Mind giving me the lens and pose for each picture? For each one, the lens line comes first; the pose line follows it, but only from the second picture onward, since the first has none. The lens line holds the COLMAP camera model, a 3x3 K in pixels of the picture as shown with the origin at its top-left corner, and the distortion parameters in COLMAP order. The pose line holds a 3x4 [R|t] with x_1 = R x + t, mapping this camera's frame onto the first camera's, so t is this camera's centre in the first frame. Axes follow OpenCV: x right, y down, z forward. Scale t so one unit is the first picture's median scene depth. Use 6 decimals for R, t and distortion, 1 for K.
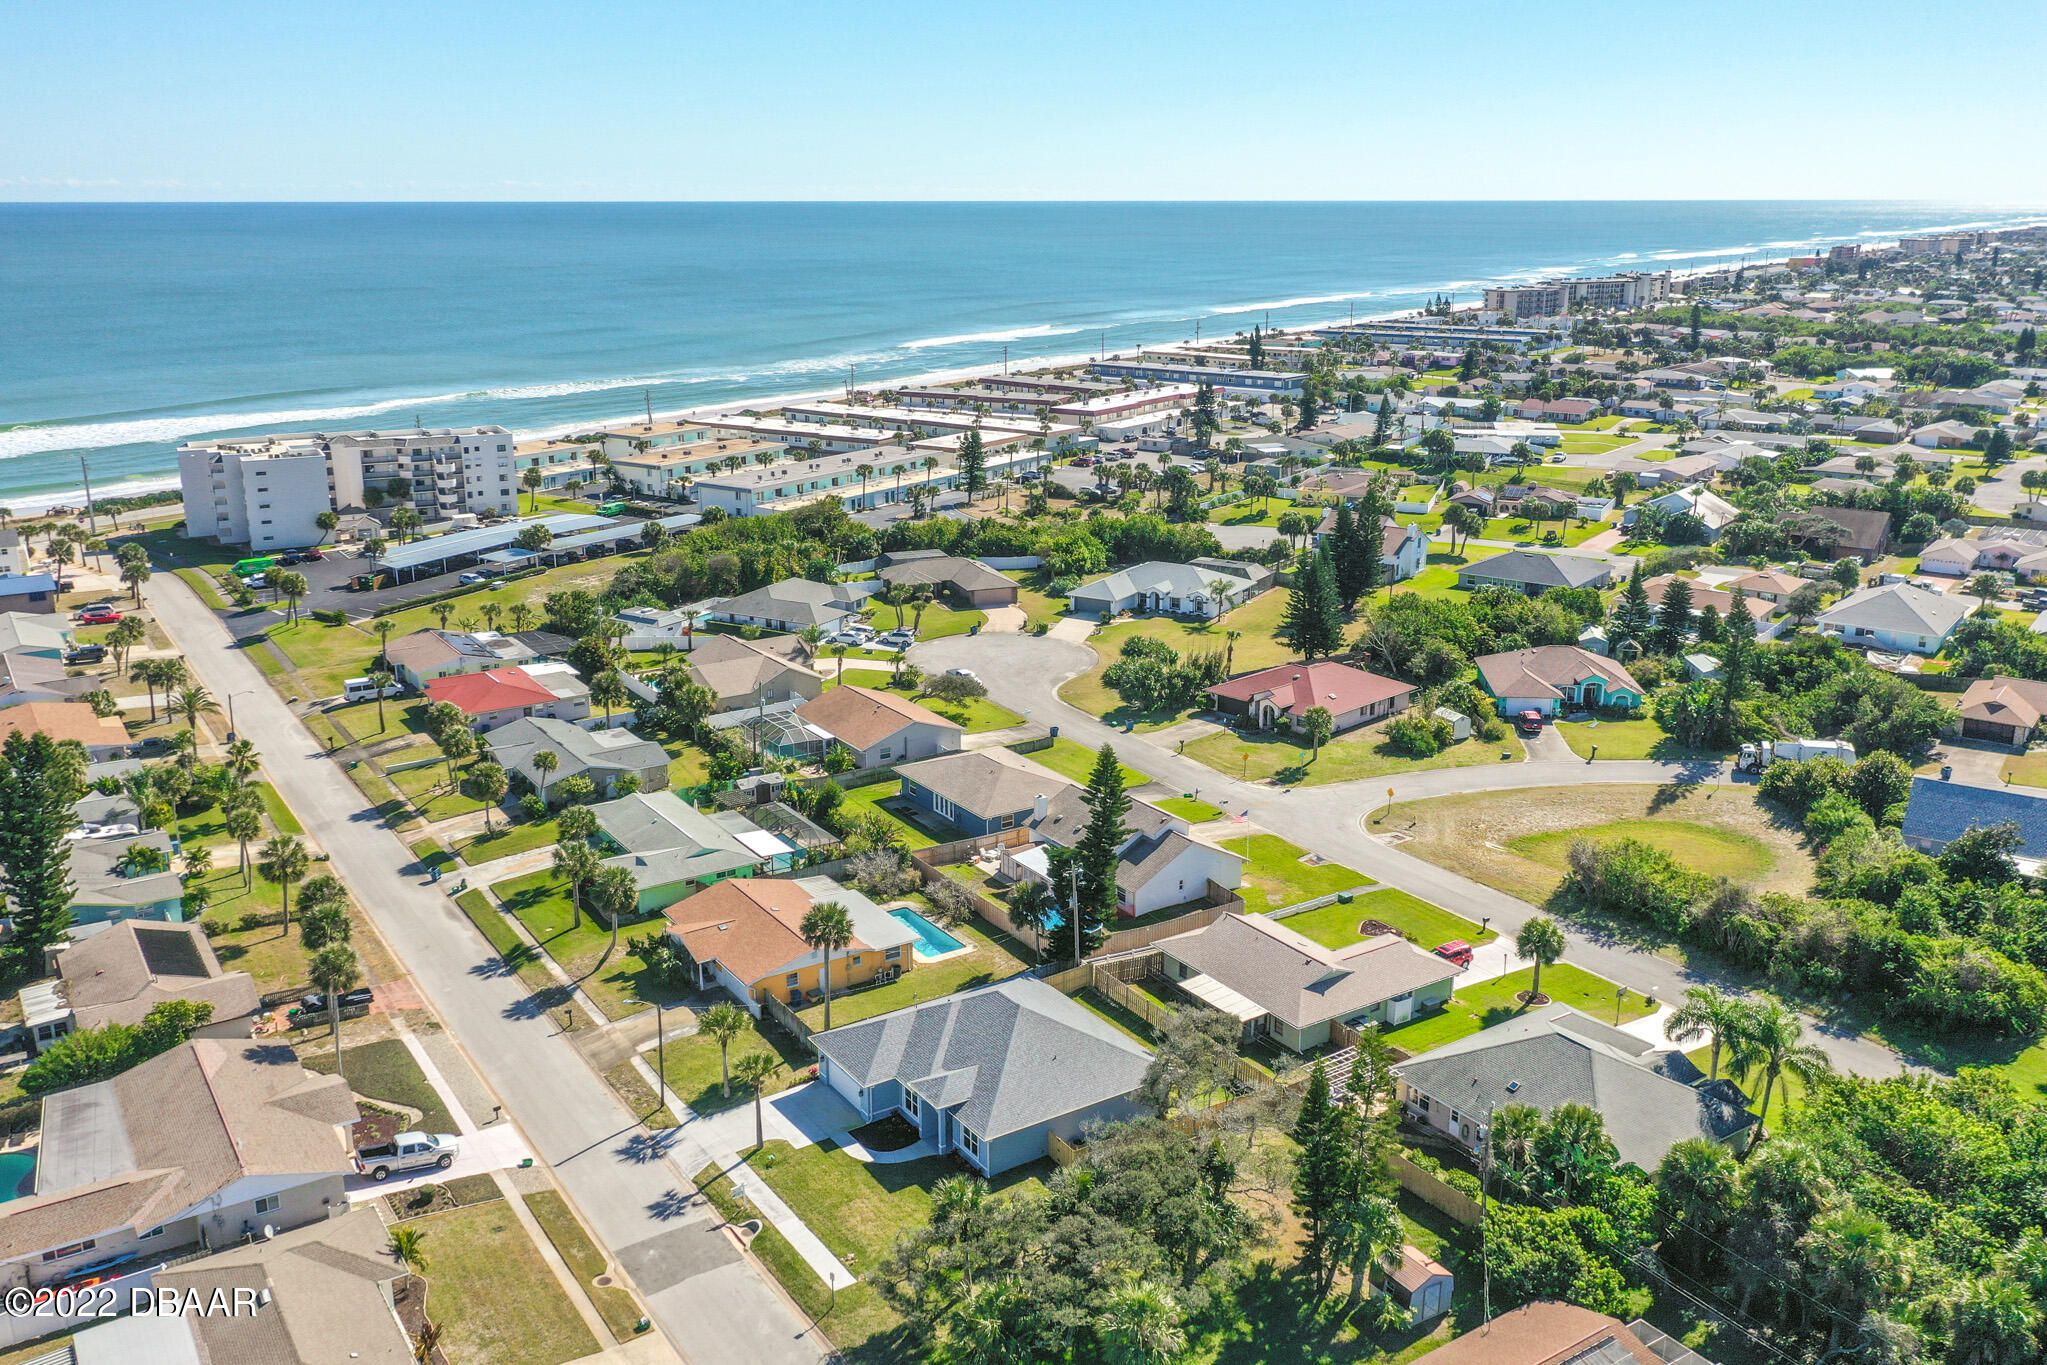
lens RADIAL K [[1710.2, 0, 1023.5], [0, 1710.2, 682.5], [0, 0, 1]] dist [0.005295, 0.003791]
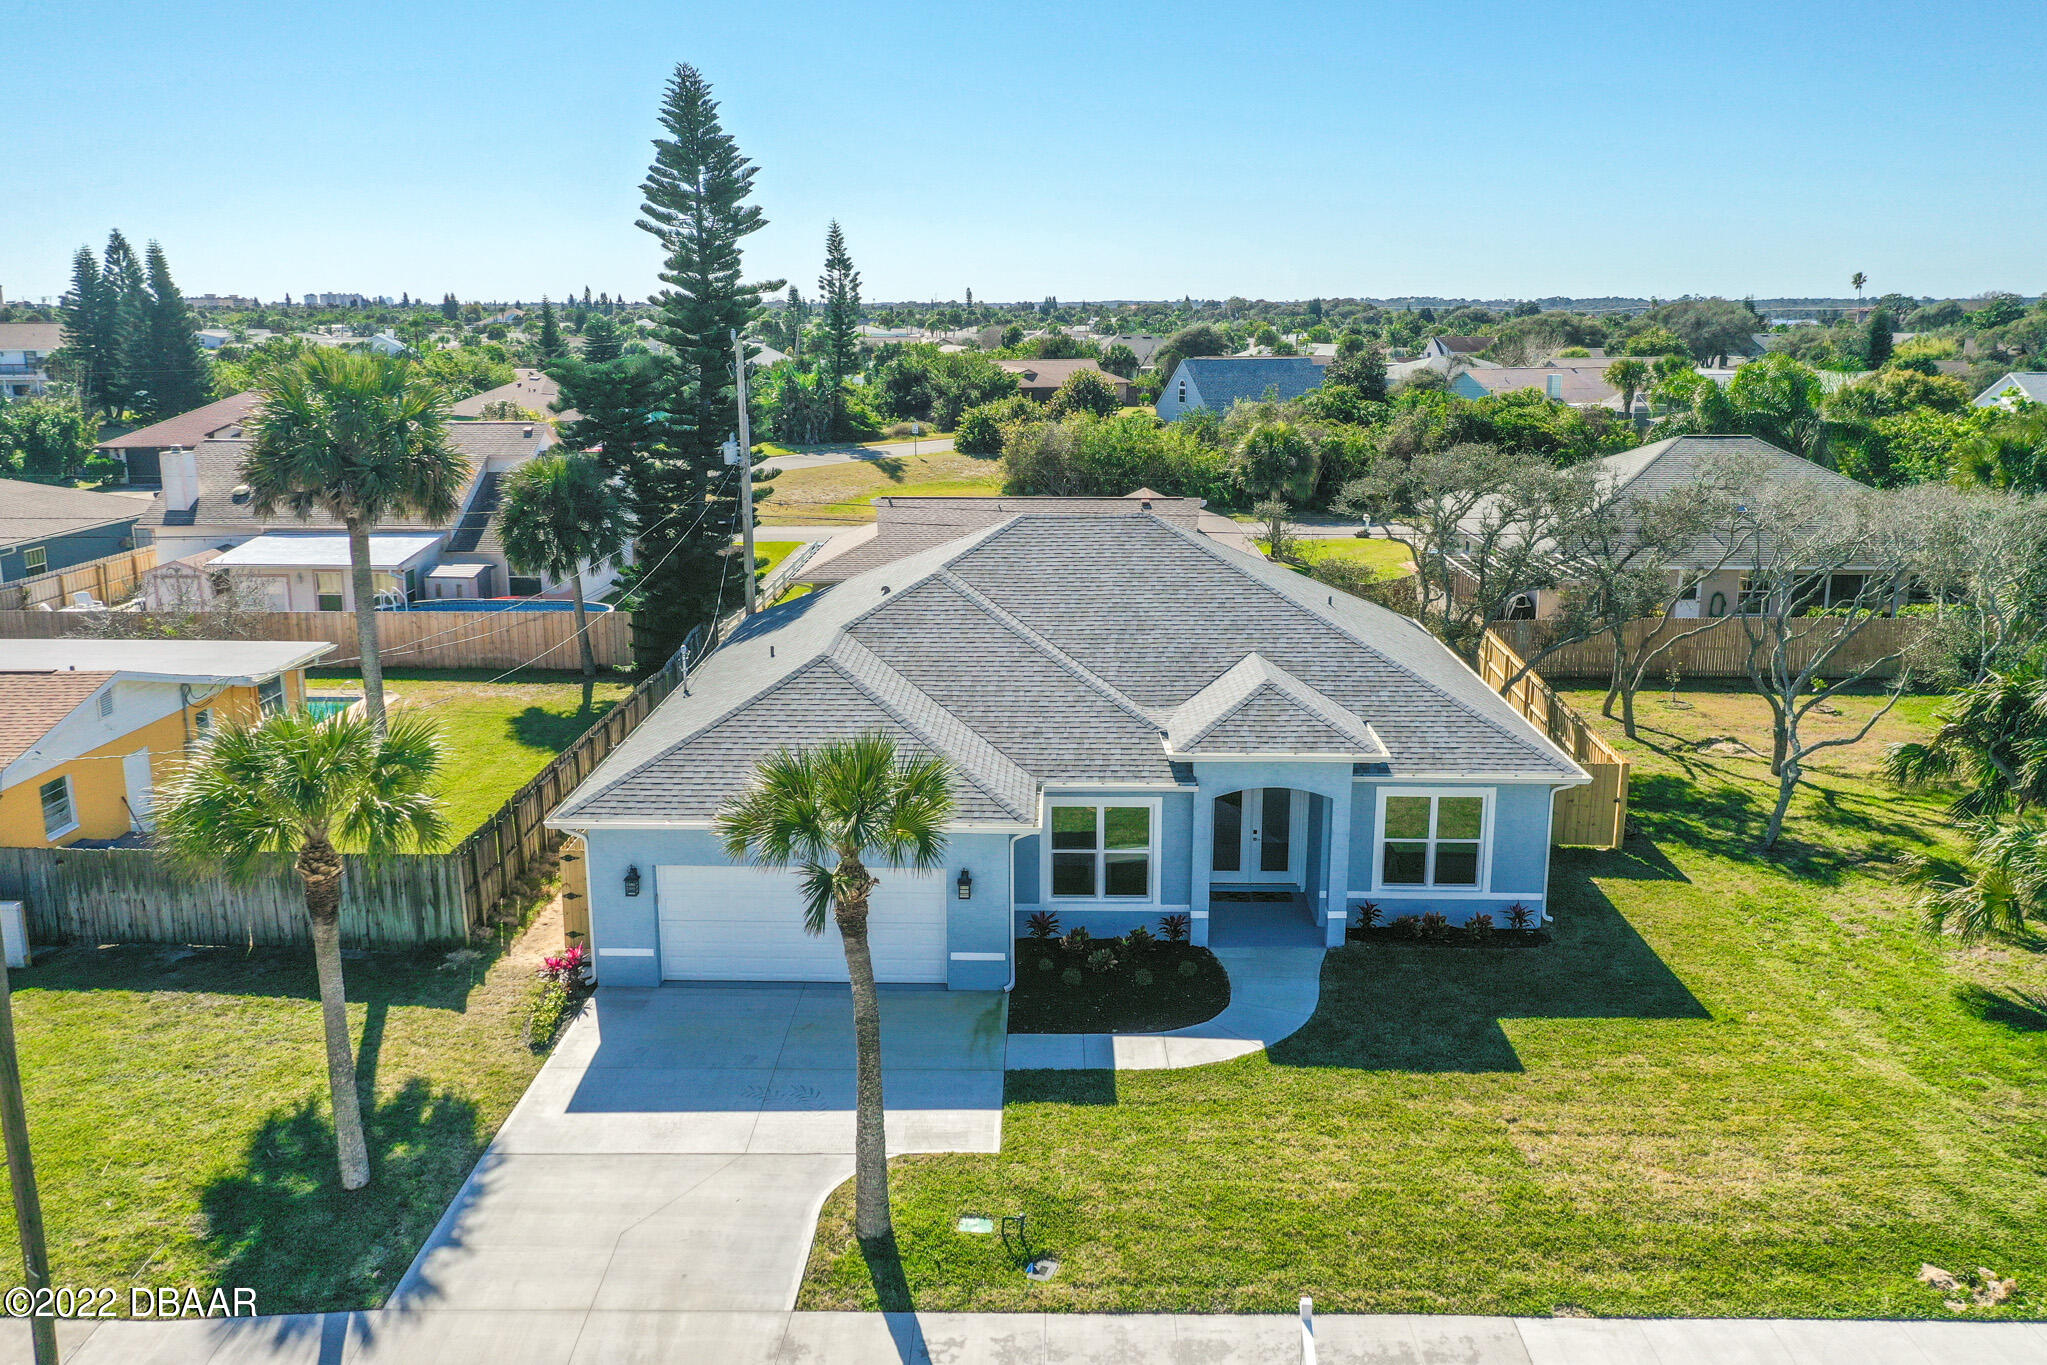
lens RADIAL K [[1632.7, 0, 1023.5], [0, 1632.7, 682.5], [0, 0, 1]] dist [0.005272, 0.001109]
pose [[0.566091, -0.182177, 0.803961, -0.155233], [0.227600, 0.971906, 0.059974, 0.110415], [-0.792300, 0.149031, 0.591651, 0.471278]]
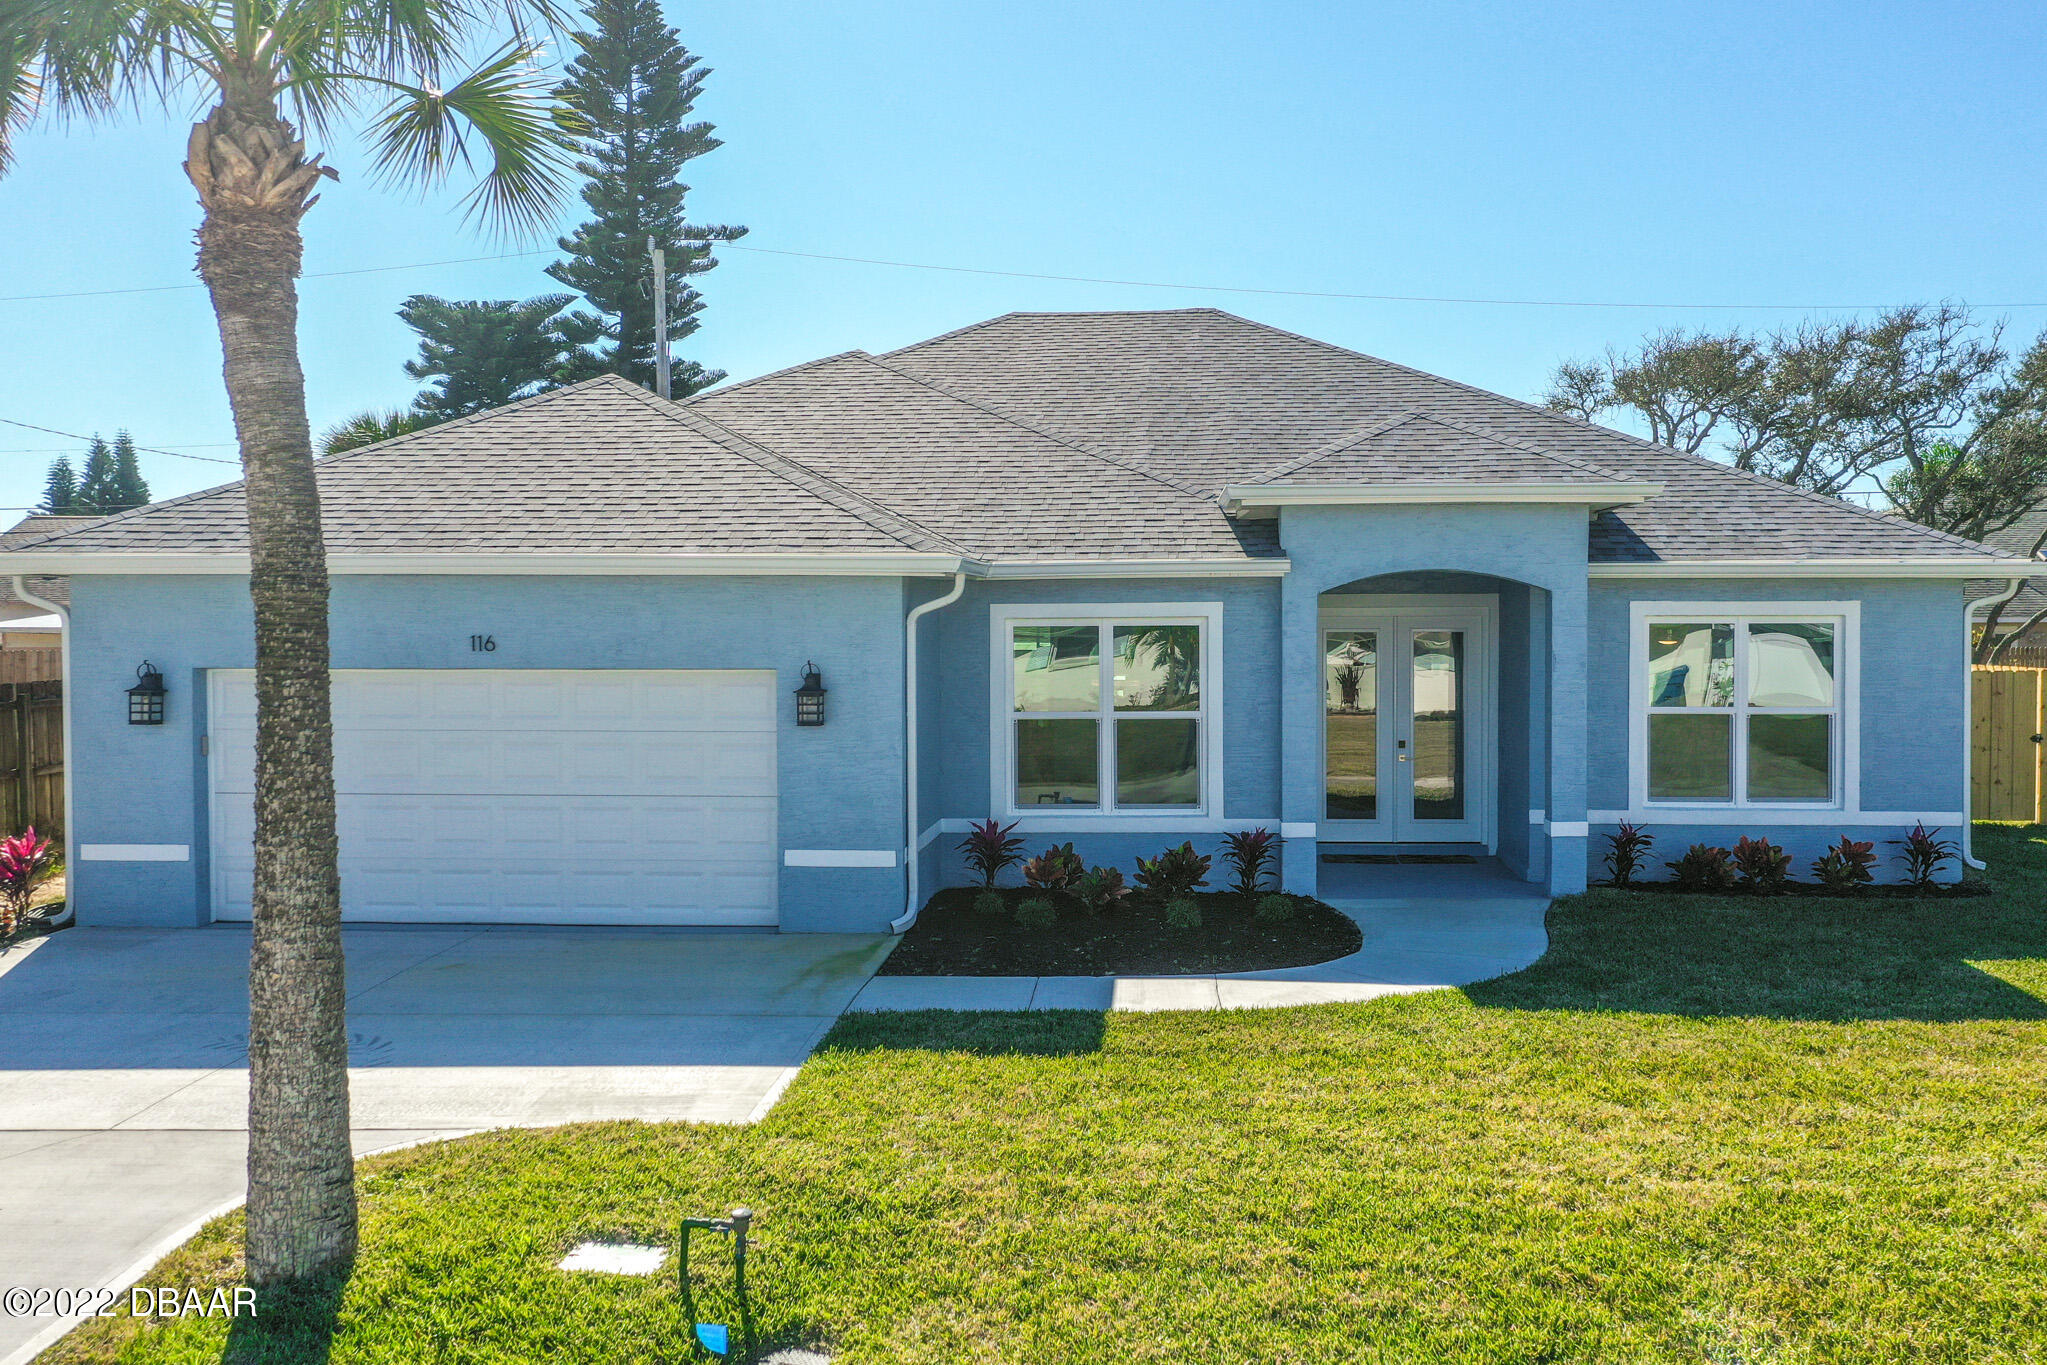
lens RADIAL K [[1733.4, 0, 1087.1], [0, 1733.4, 683.6], [0, 0, 1]] dist [0.005345, 0.001060]
pose [[0.591725, -0.008921, 0.806091, -0.106284], [0.226015, 0.961670, -0.155267, 0.143925], [-0.773808, 0.274064, 0.571060, 0.505873]]
